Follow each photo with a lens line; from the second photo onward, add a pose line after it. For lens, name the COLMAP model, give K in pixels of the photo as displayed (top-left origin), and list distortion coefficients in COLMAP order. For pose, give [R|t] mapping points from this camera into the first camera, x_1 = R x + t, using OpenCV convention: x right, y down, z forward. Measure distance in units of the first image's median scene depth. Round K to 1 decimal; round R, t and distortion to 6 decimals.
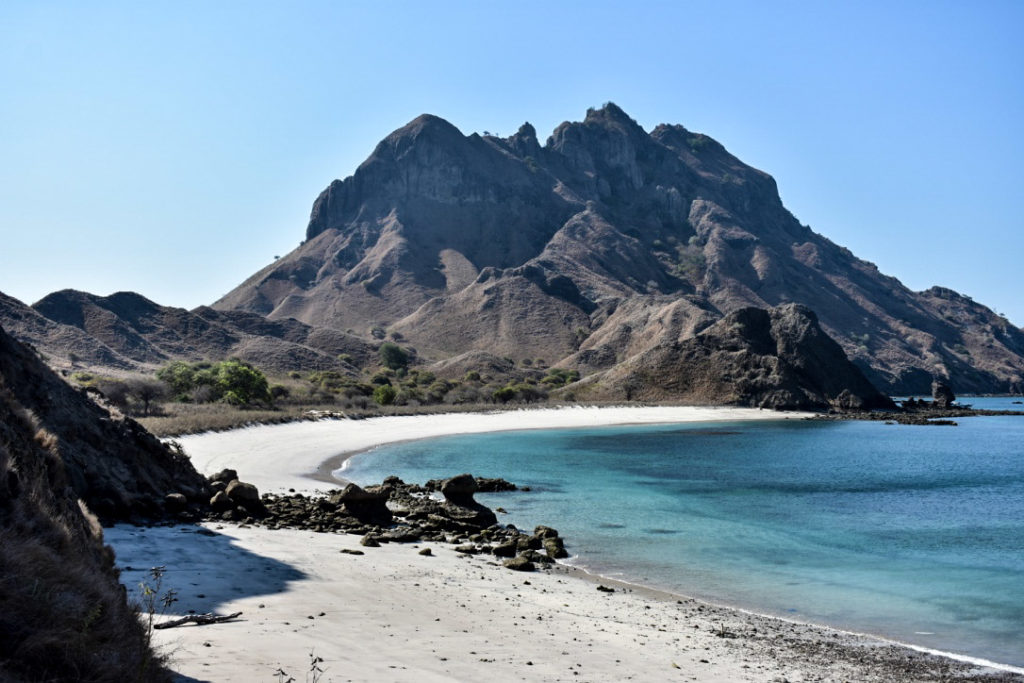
lens RADIAL K [[1164.6, 0, 513.3], [0, 1164.6, 341.1], [0, 0, 1]] dist [-0.023485, 0.000000]
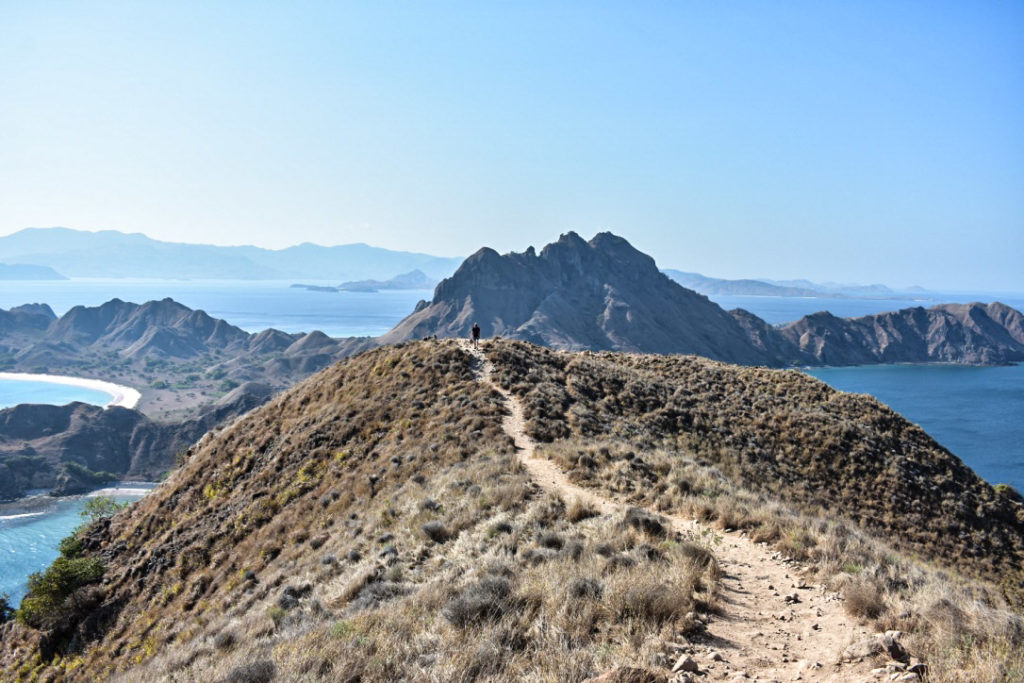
lens RADIAL K [[885.0, 0, 514.4], [0, 885.0, 341.0], [0, 0, 1]] dist [-0.027046, 0.010570]
pose [[0.998286, 0.027288, -0.051779, 0.079460], [-0.020930, 0.992602, 0.119599, -0.228125], [0.054660, -0.118310, 0.991471, -0.750287]]
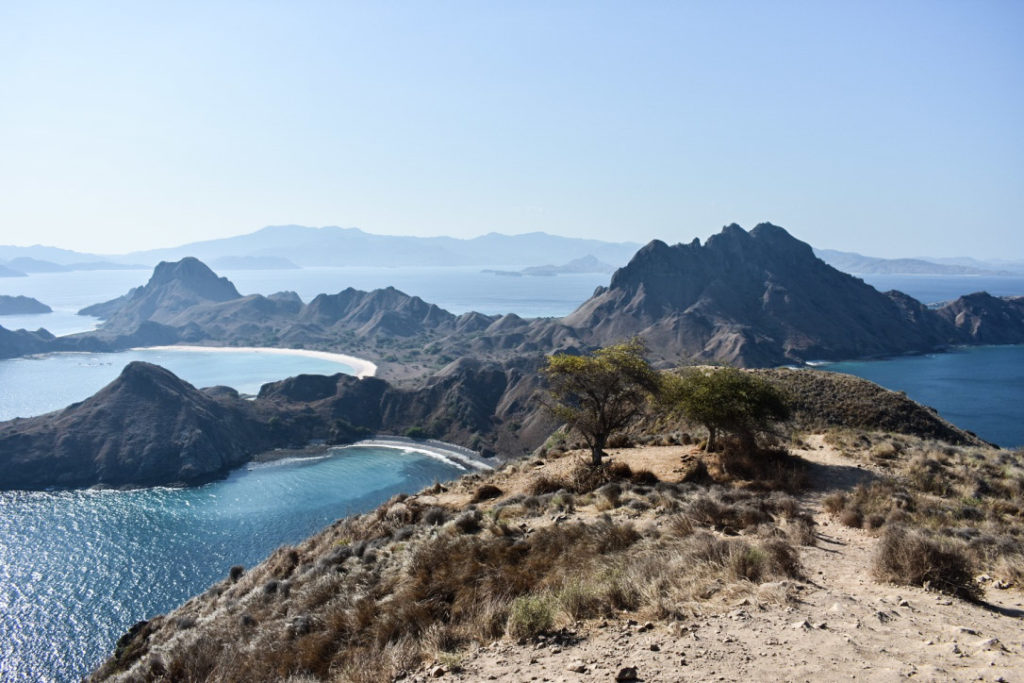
lens RADIAL K [[793.4, 0, 511.9], [0, 793.4, 337.2], [0, 0, 1]] dist [-0.017926, 0.011085]
pose [[0.966602, 0.029735, -0.254552, 0.075051], [0.007843, 0.989349, 0.145351, -0.247038], [0.256163, -0.142493, 0.956073, -0.828809]]
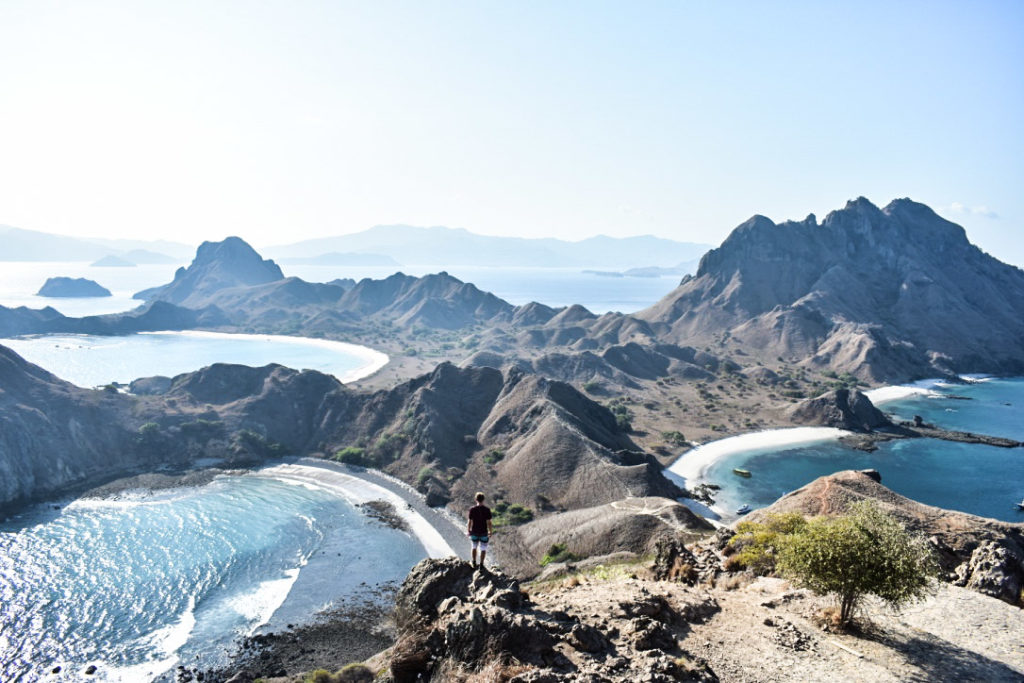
lens RADIAL K [[793.4, 0, 514.3], [0, 793.4, 338.1], [0, 0, 1]] dist [-0.017926, 0.011085]
pose [[0.922861, 0.058540, -0.380657, 0.076671], [-0.004764, 0.990040, 0.140705, -0.179785], [0.385103, -0.128038, 0.913949, -0.486045]]
